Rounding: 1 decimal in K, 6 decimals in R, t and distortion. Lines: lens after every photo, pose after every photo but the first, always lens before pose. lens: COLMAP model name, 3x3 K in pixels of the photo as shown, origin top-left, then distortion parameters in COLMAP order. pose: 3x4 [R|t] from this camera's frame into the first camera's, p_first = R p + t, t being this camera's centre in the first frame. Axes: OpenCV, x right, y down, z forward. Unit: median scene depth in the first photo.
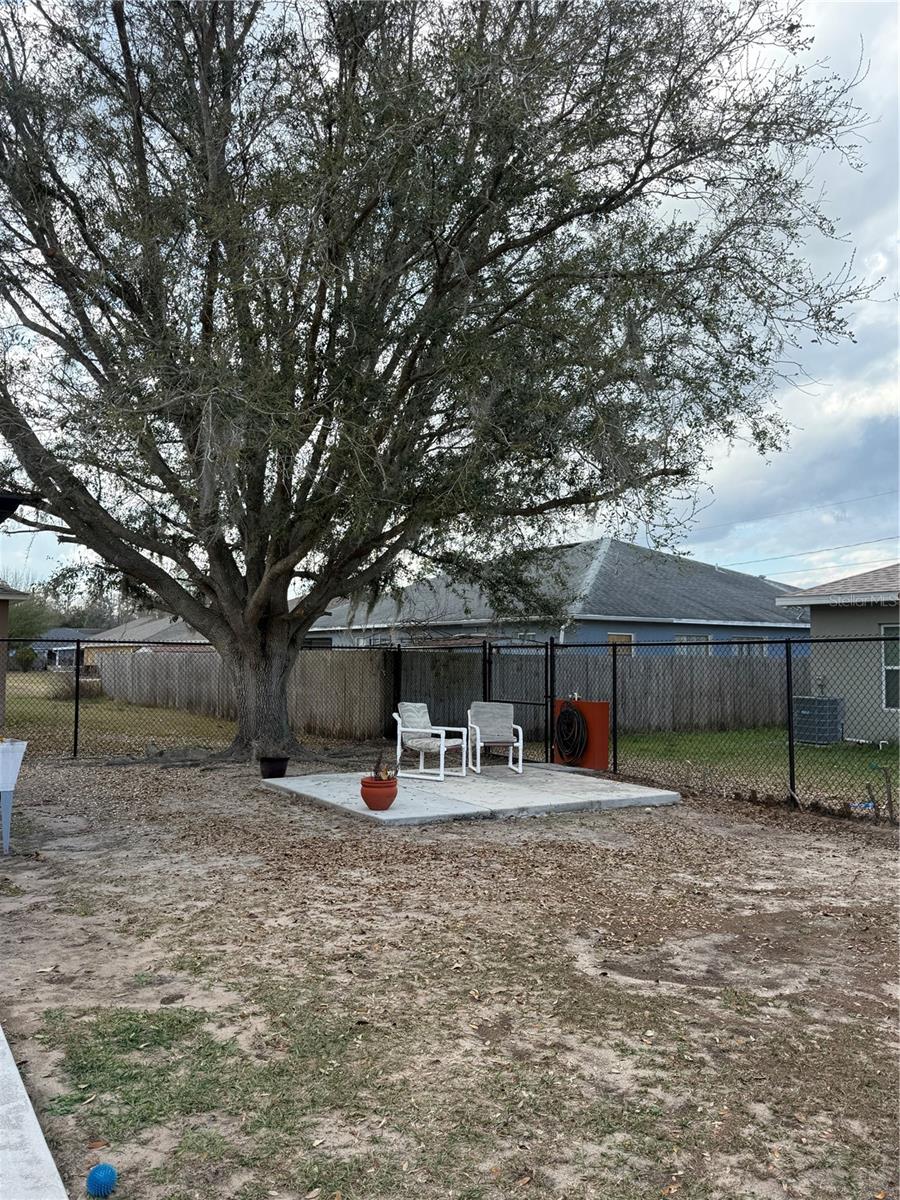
lens RADIAL K [[943.3, 0, 450.9], [0, 943.3, 588.2], [0, 0, 1]] dist [0.043395, -0.028056]
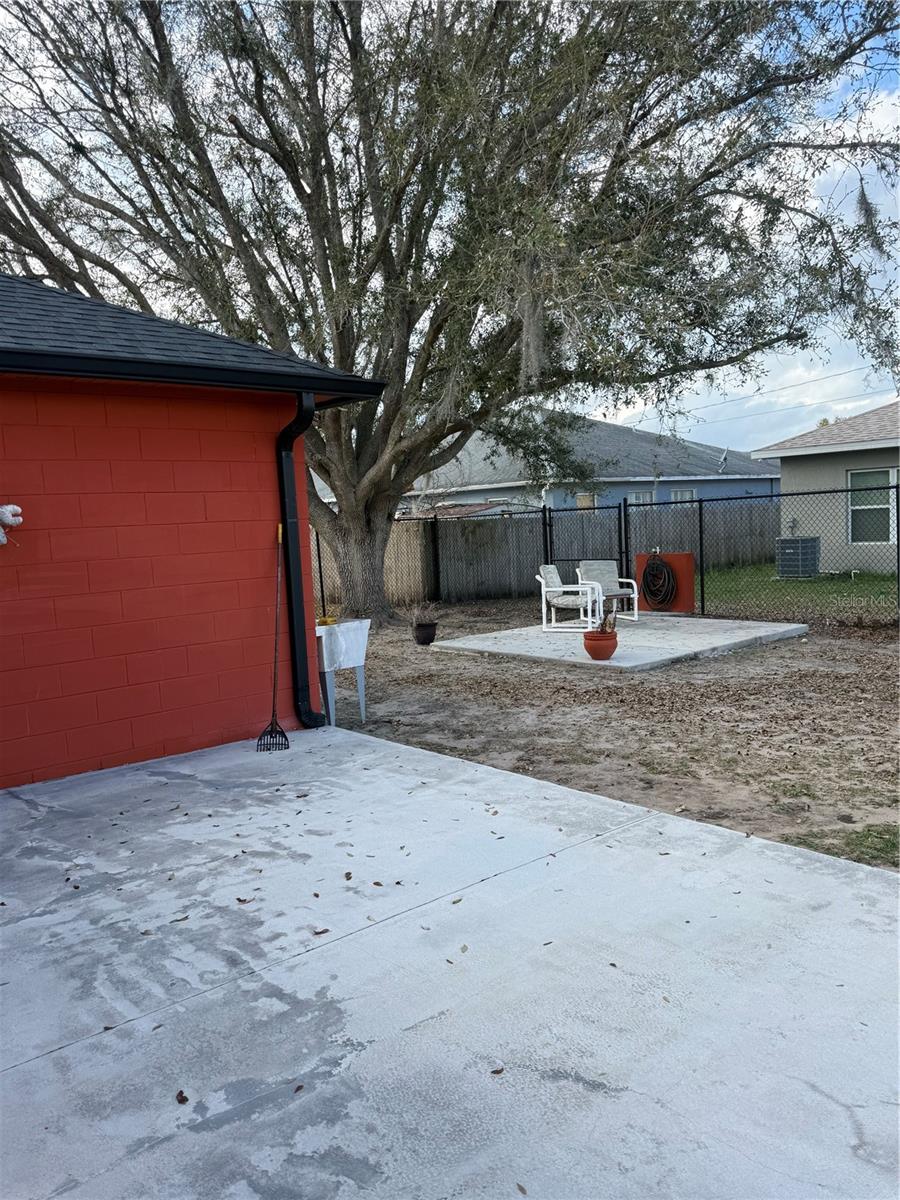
lens RADIAL K [[874.2, 0, 450.9], [0, 874.2, 608.9], [0, 0, 1]] dist [0.028558, -0.032828]
pose [[0.985960, -0.077628, 0.147838, -0.319019], [0.051726, 0.983806, 0.171613, -0.007017], [-0.158765, -0.161556, 0.974009, 0.033440]]
